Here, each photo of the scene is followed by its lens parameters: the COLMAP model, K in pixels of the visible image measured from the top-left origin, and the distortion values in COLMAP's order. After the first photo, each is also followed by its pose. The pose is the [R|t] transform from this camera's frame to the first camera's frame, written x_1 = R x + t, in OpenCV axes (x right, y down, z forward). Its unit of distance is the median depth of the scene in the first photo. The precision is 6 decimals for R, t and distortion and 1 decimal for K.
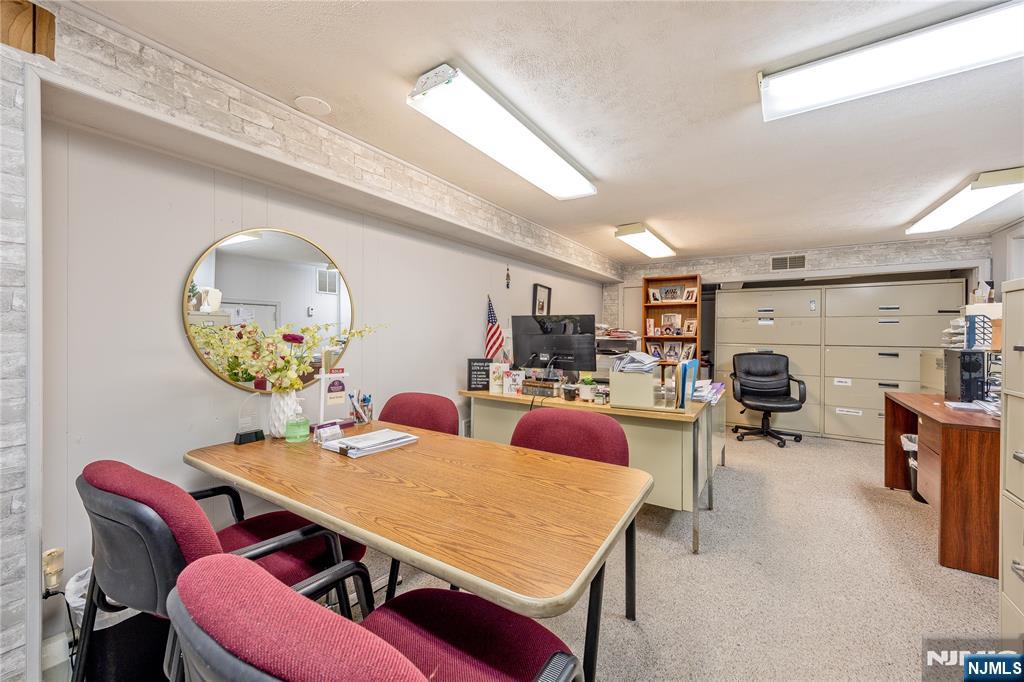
lens RADIAL K [[393.6, 0, 513.3], [0, 393.6, 333.7], [0, 0, 1]] dist [0.010188, 0.000222]
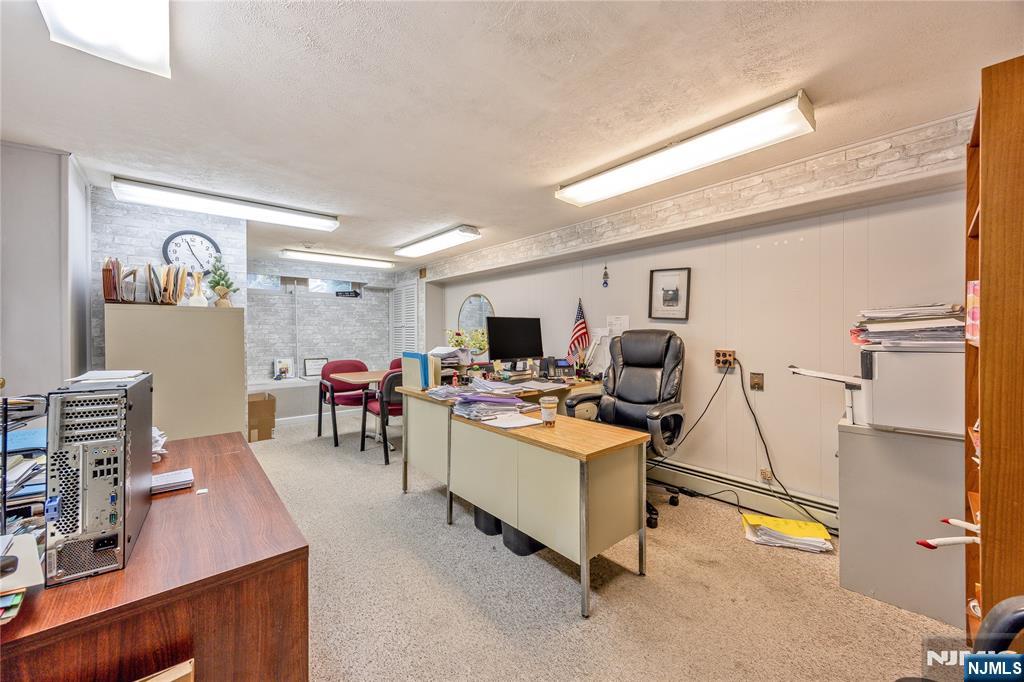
lens RADIAL K [[393.6, 0, 512.0], [0, 393.6, 336.0], [0, 0, 1]] dist [0.010188, 0.000222]
pose [[-0.280536, 0.004637, -0.959832, 1.009018], [-0.010328, 0.999916, 0.007849, 0.003463], [0.959788, 0.012115, -0.280464, 1.054186]]
